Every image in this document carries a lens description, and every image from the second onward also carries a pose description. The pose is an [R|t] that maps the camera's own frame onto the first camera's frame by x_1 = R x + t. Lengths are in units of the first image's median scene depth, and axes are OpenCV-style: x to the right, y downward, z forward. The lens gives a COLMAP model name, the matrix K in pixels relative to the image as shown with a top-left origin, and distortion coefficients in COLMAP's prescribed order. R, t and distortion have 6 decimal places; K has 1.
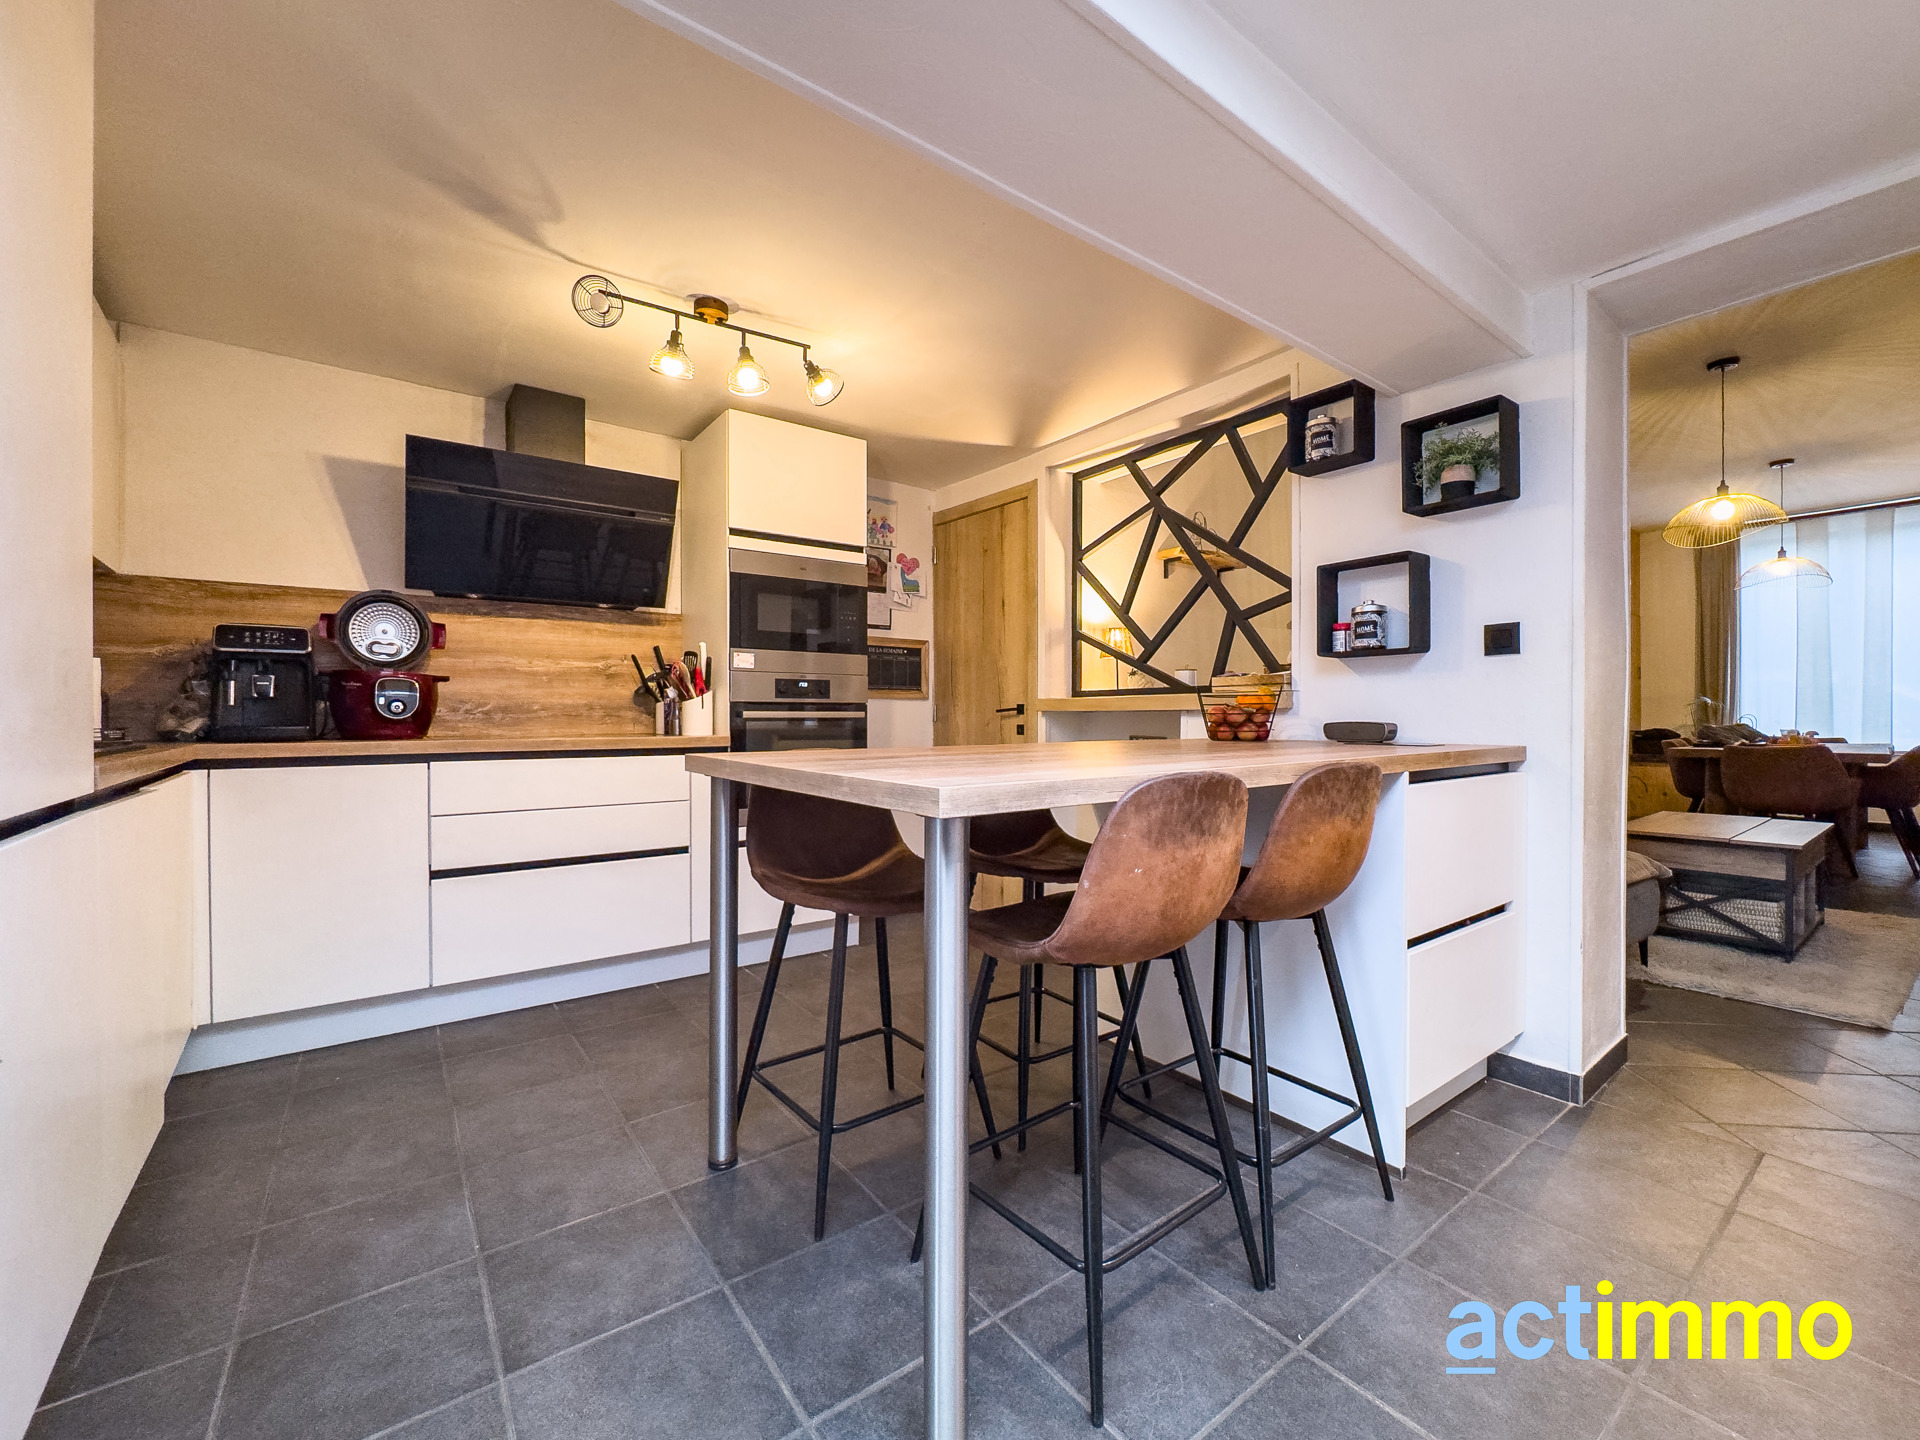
lens RADIAL K [[776.4, 0, 964.7], [0, 776.4, 714.2], [0, 0, 1]] dist [-0.015135, 0.003374]
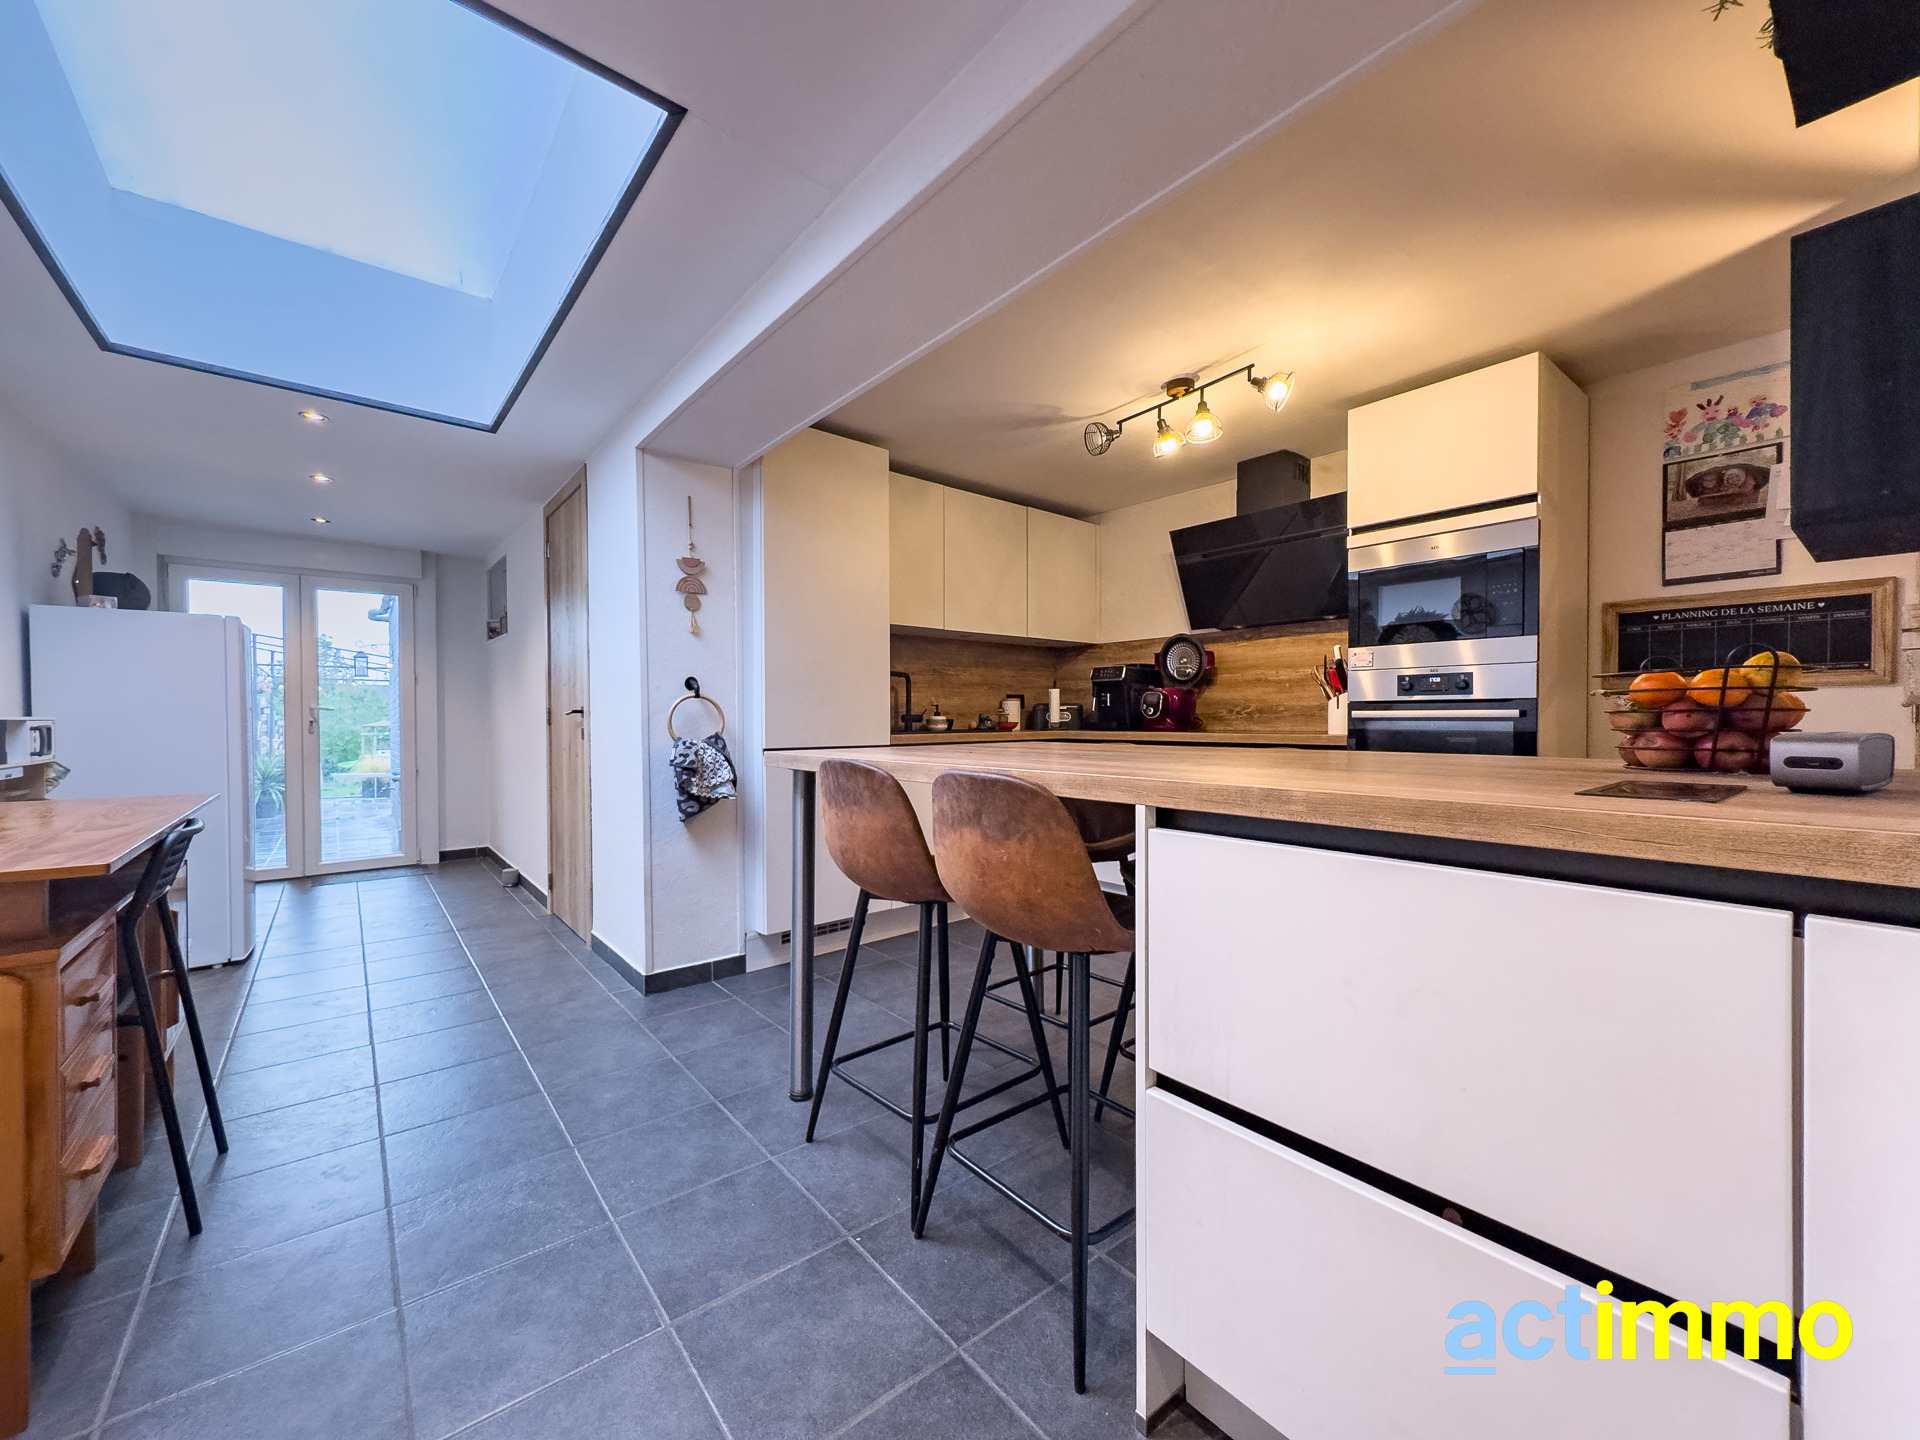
lens RADIAL K [[776.4, 0, 980.5], [0, 776.4, 719.5], [0, 0, 1]] dist [-0.015135, 0.003374]
pose [[0.048377, 0.004611, -0.998818, 0.690749], [0.007885, 0.999956, 0.004998, -0.001692], [0.998798, -0.008118, 0.048339, 0.479195]]
